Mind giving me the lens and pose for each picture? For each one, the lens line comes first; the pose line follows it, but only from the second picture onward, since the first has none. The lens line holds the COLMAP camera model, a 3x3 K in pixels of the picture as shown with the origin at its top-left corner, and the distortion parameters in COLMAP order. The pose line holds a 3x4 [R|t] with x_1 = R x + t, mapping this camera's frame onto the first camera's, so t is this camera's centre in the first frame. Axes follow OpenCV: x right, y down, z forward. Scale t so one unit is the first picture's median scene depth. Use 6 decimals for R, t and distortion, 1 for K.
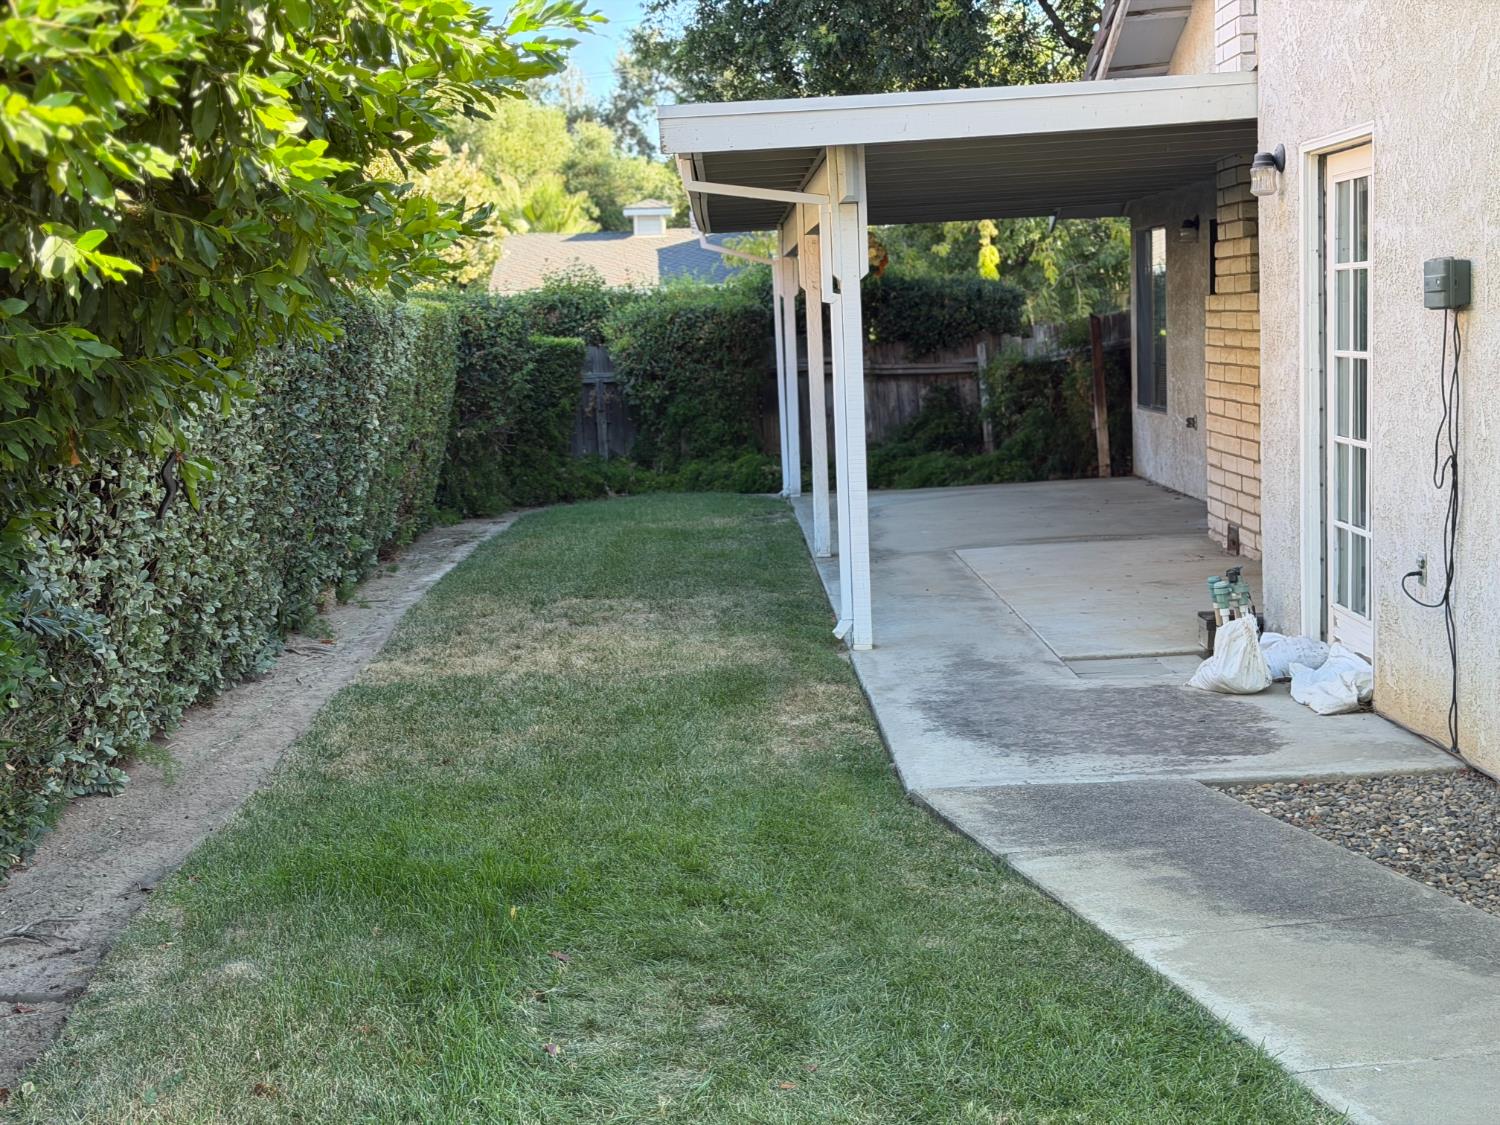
lens RADIAL K [[2089.1, 0, 750.6], [0, 2089.1, 563.6], [0, 0, 1]] dist [0.101428, 0.000000]
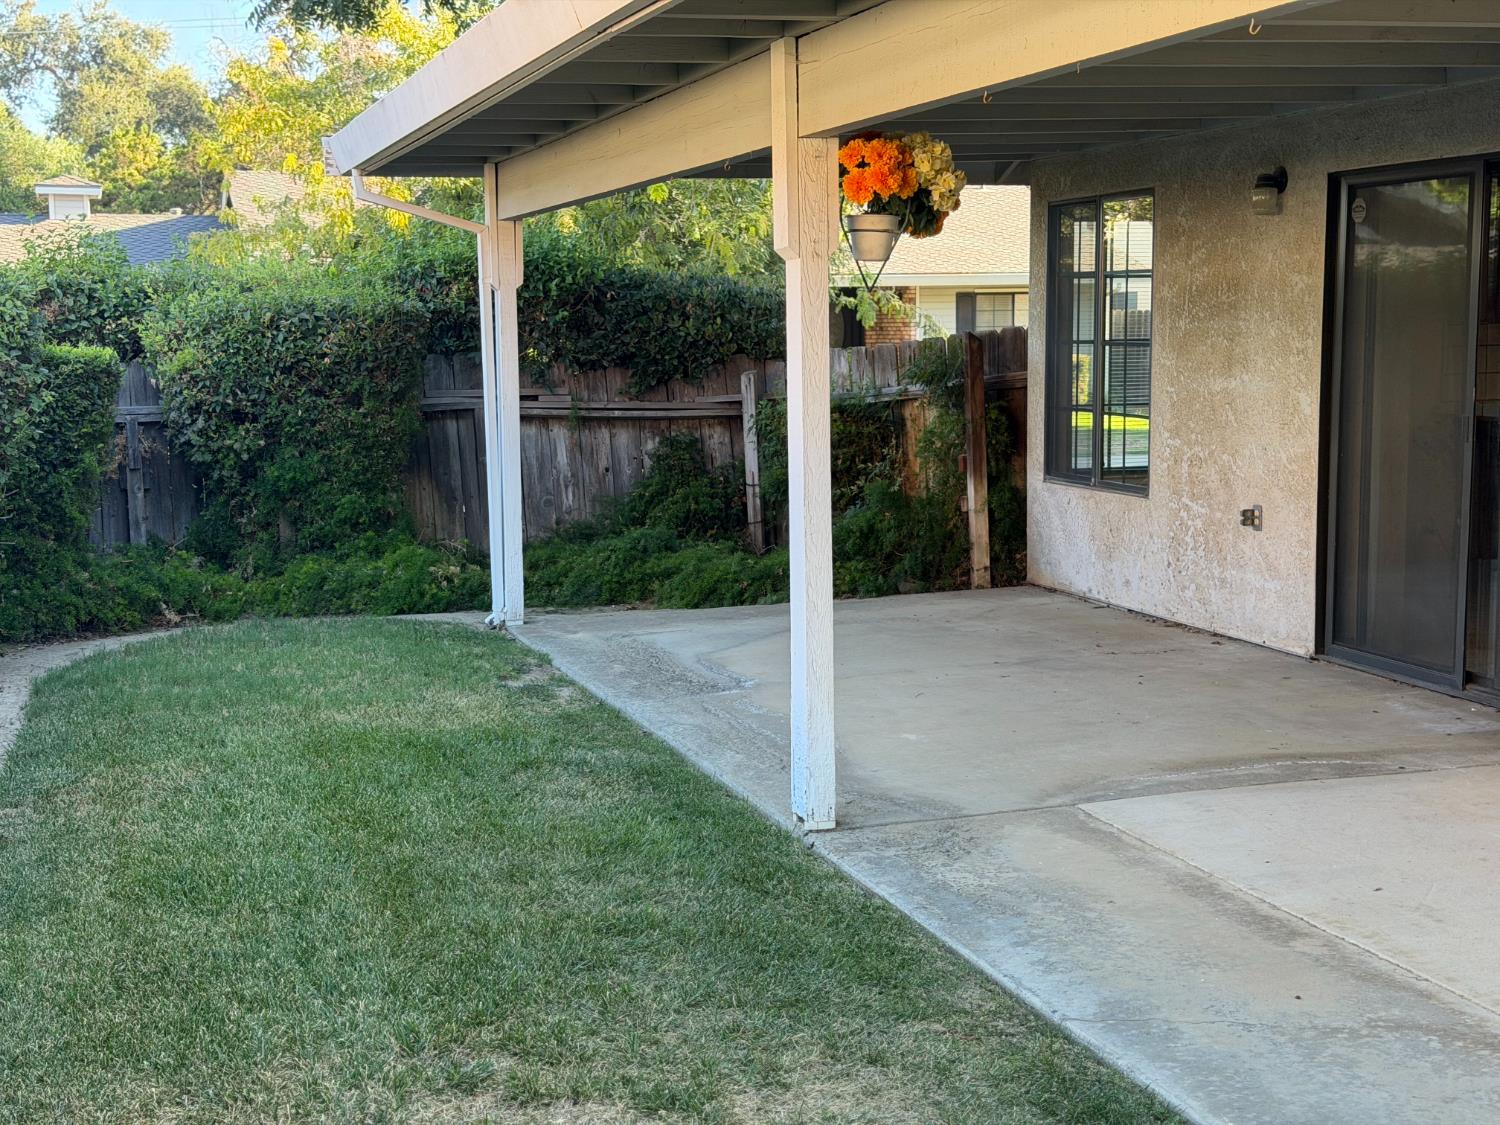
lens RADIAL K [[2089.1, 0, 748.5], [0, 2089.1, 564.7], [0, 0, 1]] dist [0.101428, 0.000000]
pose [[0.958617, -0.004349, 0.284665, -0.077528], [0.007140, 0.999936, -0.008770, -0.040327], [-0.284608, 0.010439, 0.958587, 0.380413]]
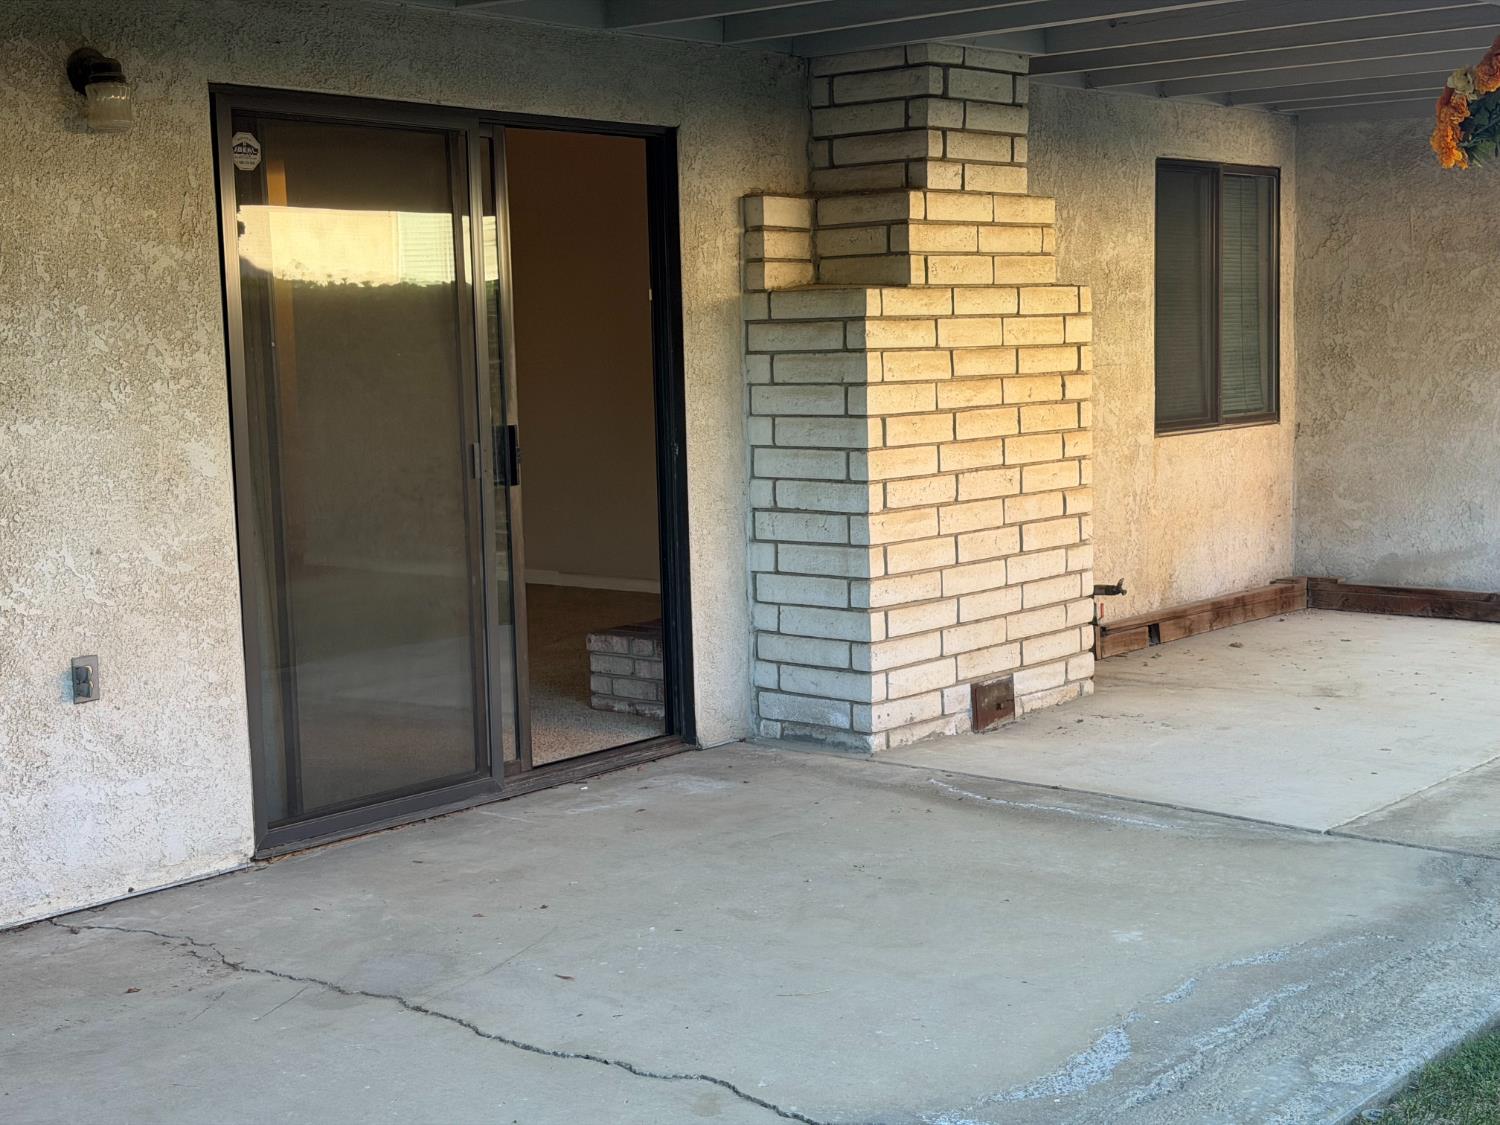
lens RADIAL K [[2089.1, 0, 749.1], [0, 2089.1, 561.9], [0, 0, 1]] dist [0.101428, 0.000000]
pose [[-0.752435, -0.010828, 0.658577, -0.067371], [0.134447, 0.976289, 0.169659, -0.102902], [-0.644799, 0.216201, -0.733138, 0.946798]]
